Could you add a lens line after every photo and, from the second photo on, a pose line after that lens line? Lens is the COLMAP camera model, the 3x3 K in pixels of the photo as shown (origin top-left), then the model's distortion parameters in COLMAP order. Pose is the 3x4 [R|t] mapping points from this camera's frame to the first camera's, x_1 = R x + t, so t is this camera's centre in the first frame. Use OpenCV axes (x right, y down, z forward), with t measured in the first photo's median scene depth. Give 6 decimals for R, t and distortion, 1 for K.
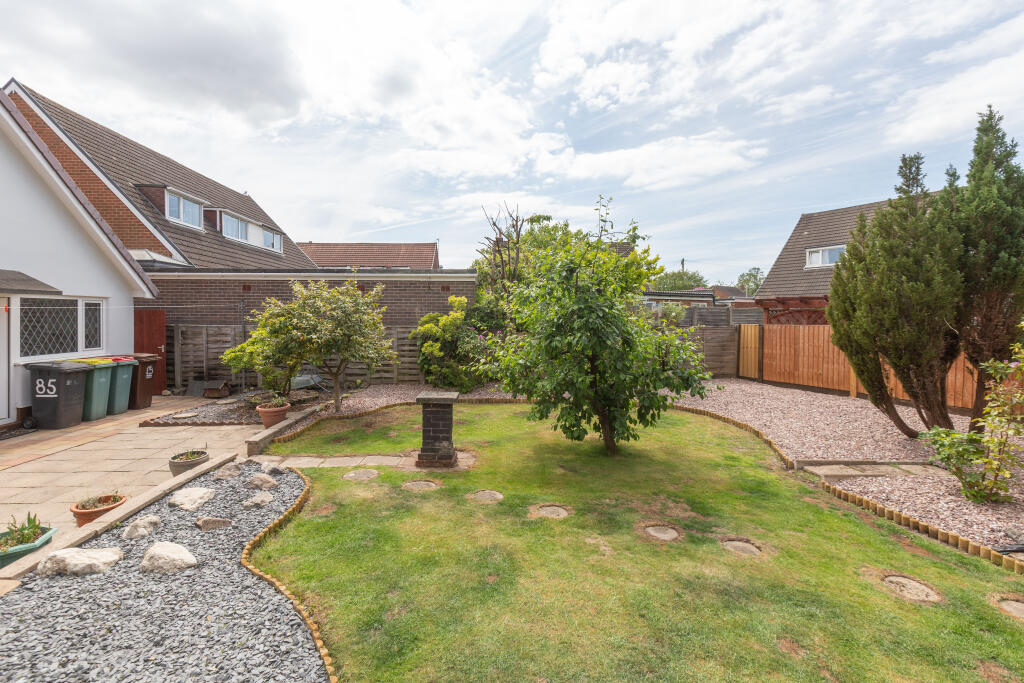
lens RADIAL K [[452.2, 0, 510.4], [0, 452.2, 320.6], [0, 0, 1]] dist [0.000282, 0.000291]
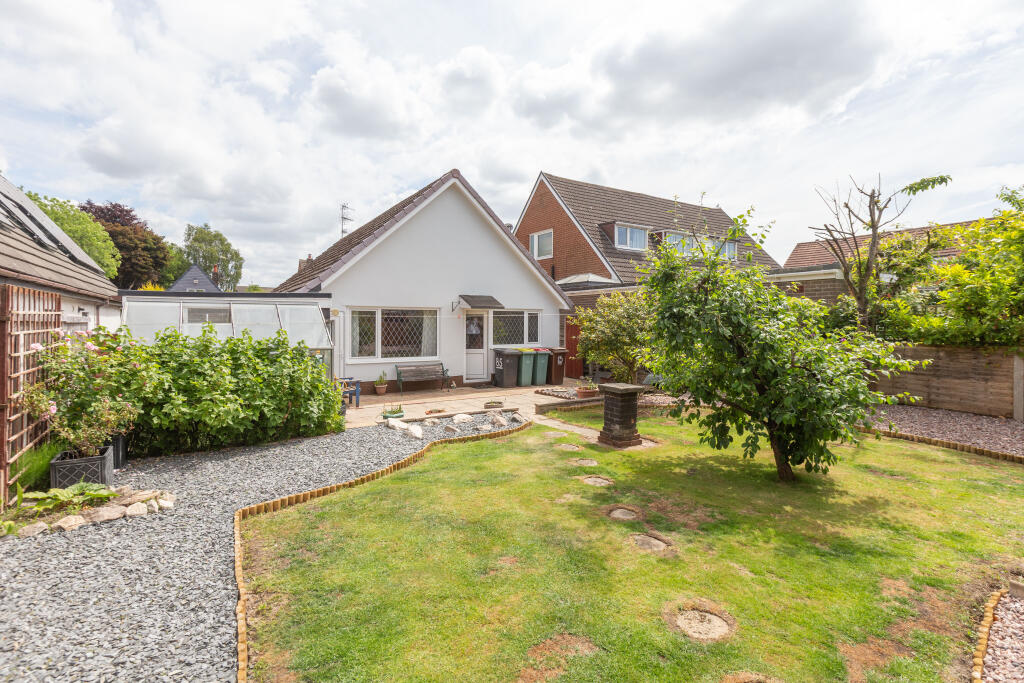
lens RADIAL K [[480.0, 0, 513.2], [0, 480.0, 324.1], [0, 0, 1]] dist [0.001091, 0.000674]
pose [[0.533043, 0.000848, -0.846088, 0.482752], [-0.011185, 0.999919, -0.006045, 0.010348], [0.846014, 0.012686, 0.533009, 0.066597]]
